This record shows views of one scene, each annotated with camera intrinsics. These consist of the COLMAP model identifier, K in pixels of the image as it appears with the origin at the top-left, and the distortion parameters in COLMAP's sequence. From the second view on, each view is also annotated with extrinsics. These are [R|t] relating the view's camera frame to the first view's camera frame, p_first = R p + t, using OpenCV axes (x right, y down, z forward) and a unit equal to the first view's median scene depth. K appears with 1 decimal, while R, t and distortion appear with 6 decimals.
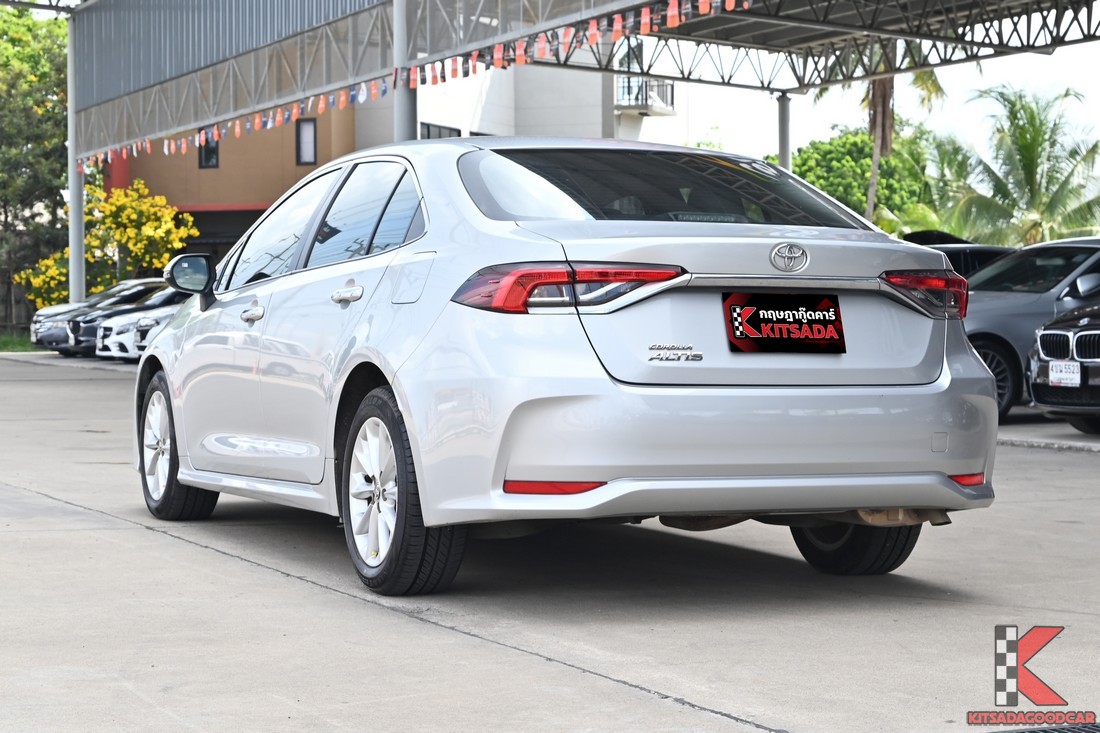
lens RADIAL K [[2344.6, 0, 550.5], [0, 2344.6, 354.5], [0, 0, 1]] dist [0.021968, 0.000000]
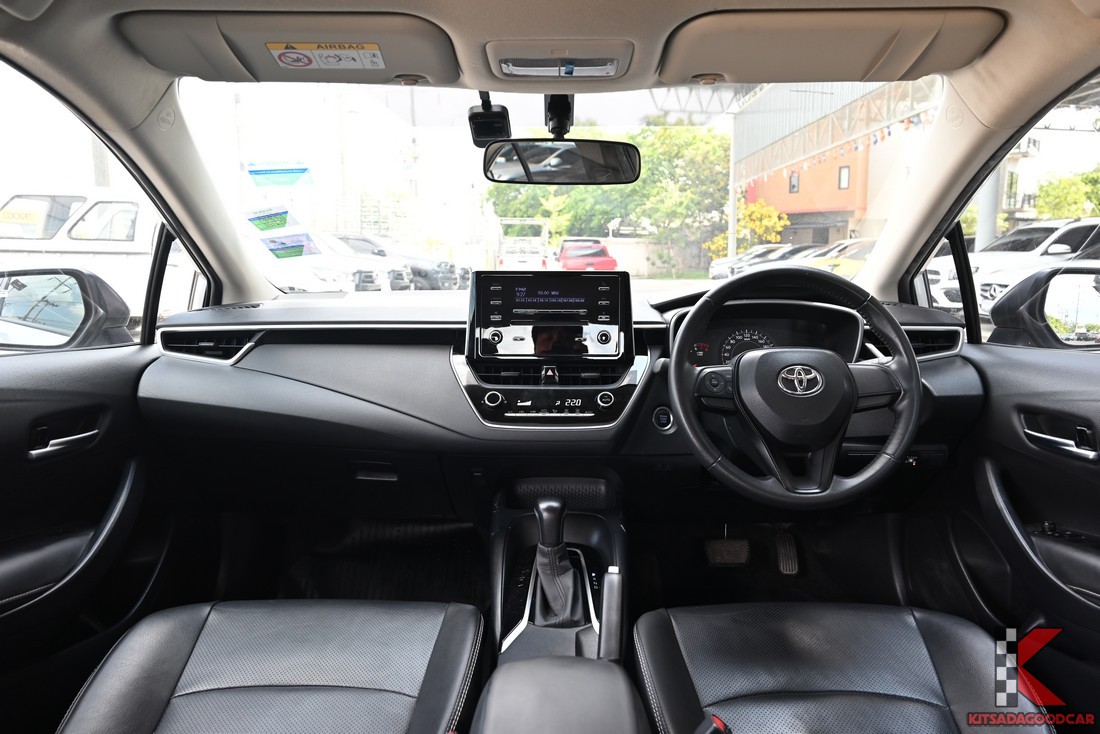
lens RADIAL K [[745.5, 0, 548.0], [0, 745.5, 367.4], [0, 0, 1]] dist [-0.013105, 0.004359]
pose [[0.908571, 0.053313, -0.414314, -0.085956], [0.000655, 0.991639, 0.129040, -0.012723], [0.417729, -0.117514, 0.900940, 0.393038]]
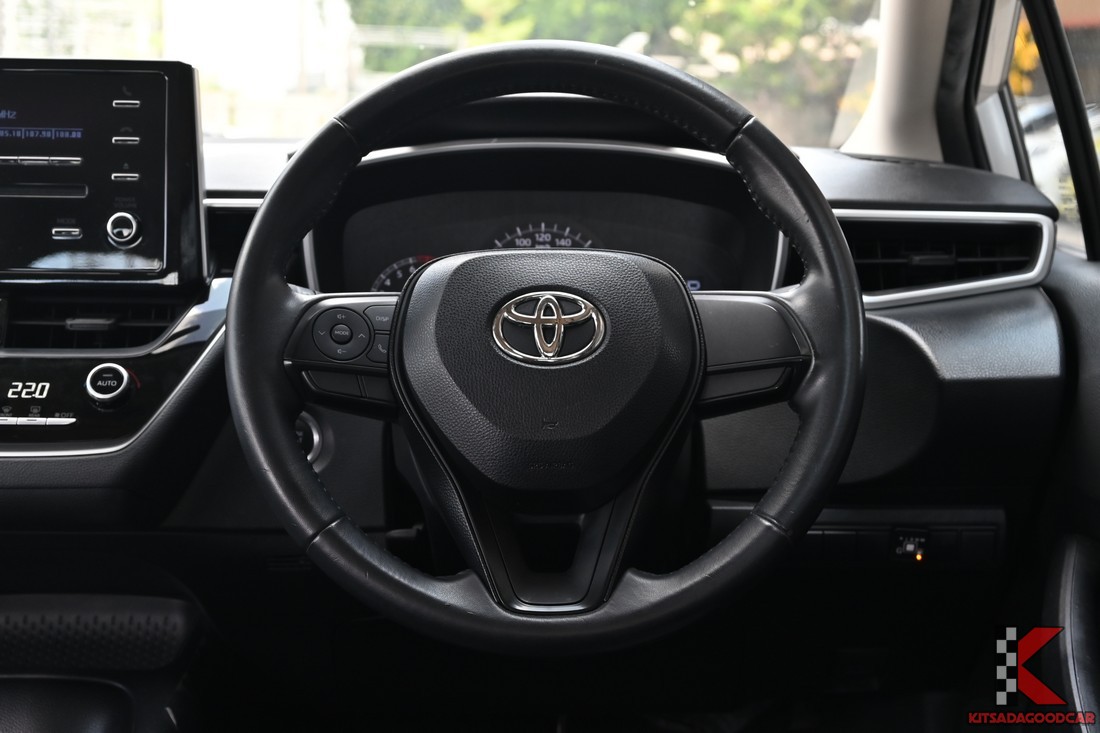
lens RADIAL K [[1789.8, 0, 549.3], [0, 1789.8, 368.6], [0, 0, 1]] dist [0.000283, 0.000000]
pose [[0.922330, 0.055149, -0.382448, -0.079532], [-0.011789, 0.993318, 0.114806, -0.011219], [0.386224, -0.101380, 0.916817, 0.397427]]
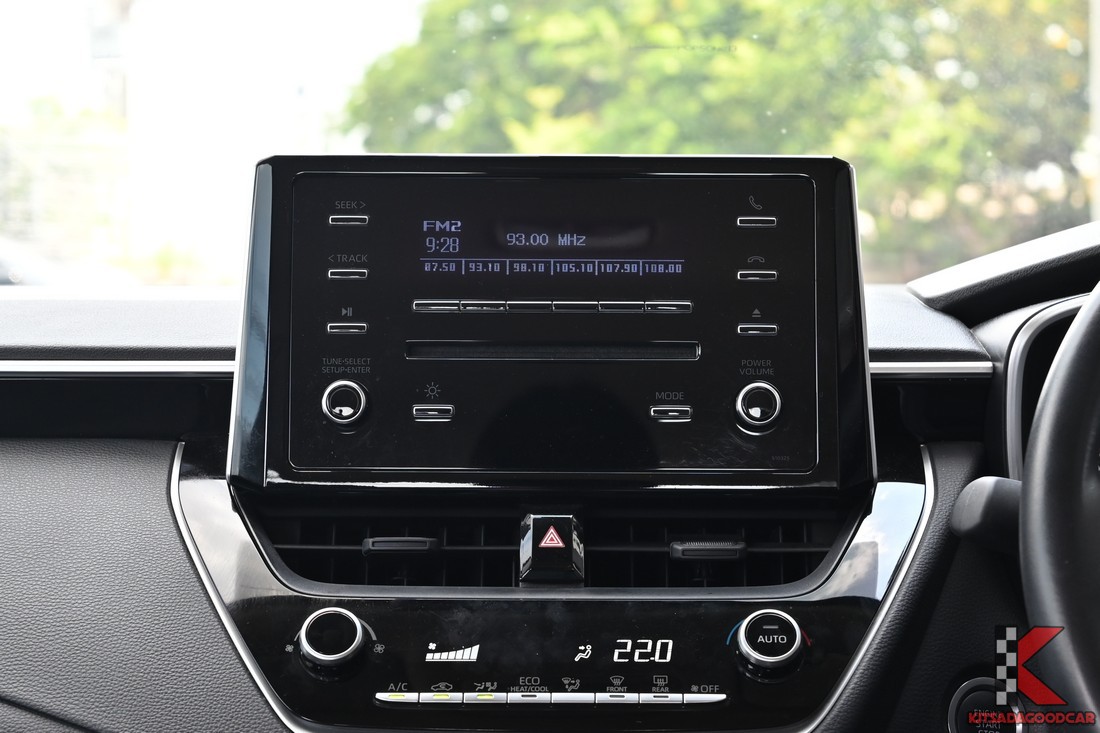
lens RADIAL K [[2344.6, 0, 551.4], [0, 2344.6, 370.1], [0, 0, 1]] dist [0.021968, 0.000000]
pose [[0.912199, 0.004712, -0.409721, -0.088183], [-0.001762, 0.999970, 0.007577, -0.010675], [0.409744, -0.006190, 0.912179, 0.397531]]
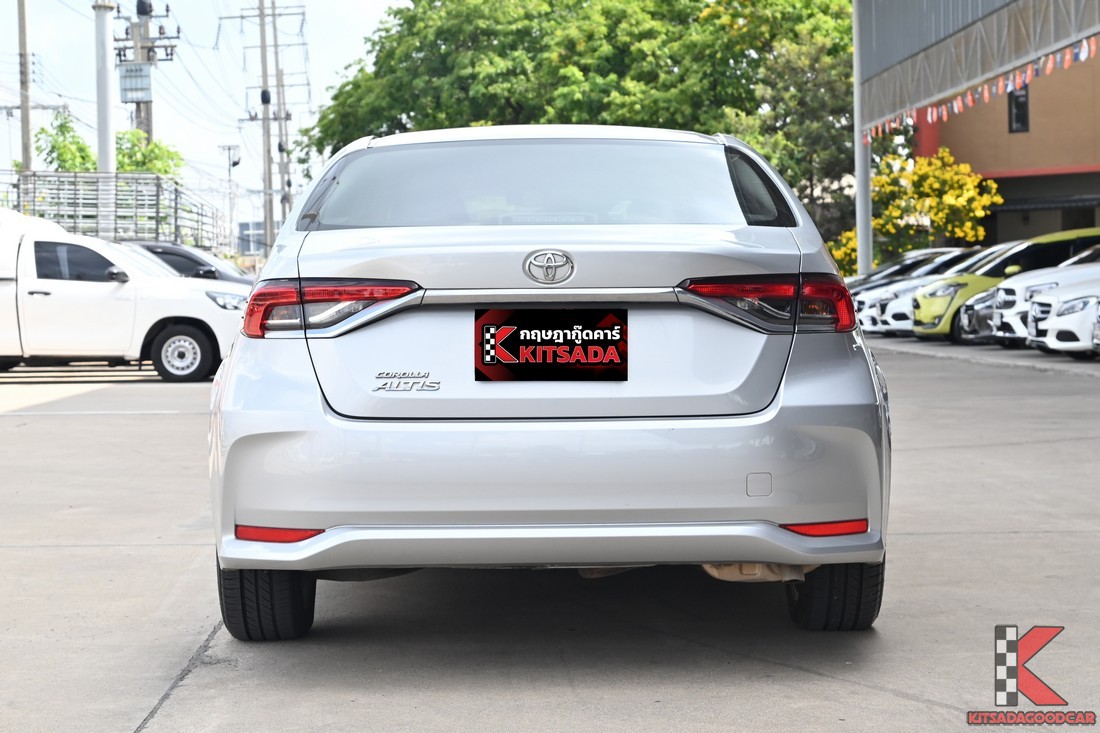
lens RADIAL K [[2344.6, 0, 545.2], [0, 2344.6, 375.8], [0, 0, 1]] dist [0.021968, 0.000000]
pose [[0.923350, -0.004600, -0.383931, 0.067064], [0.013953, 0.999670, 0.021578, -0.003241], [0.383705, -0.025281, 0.923109, 0.033676]]
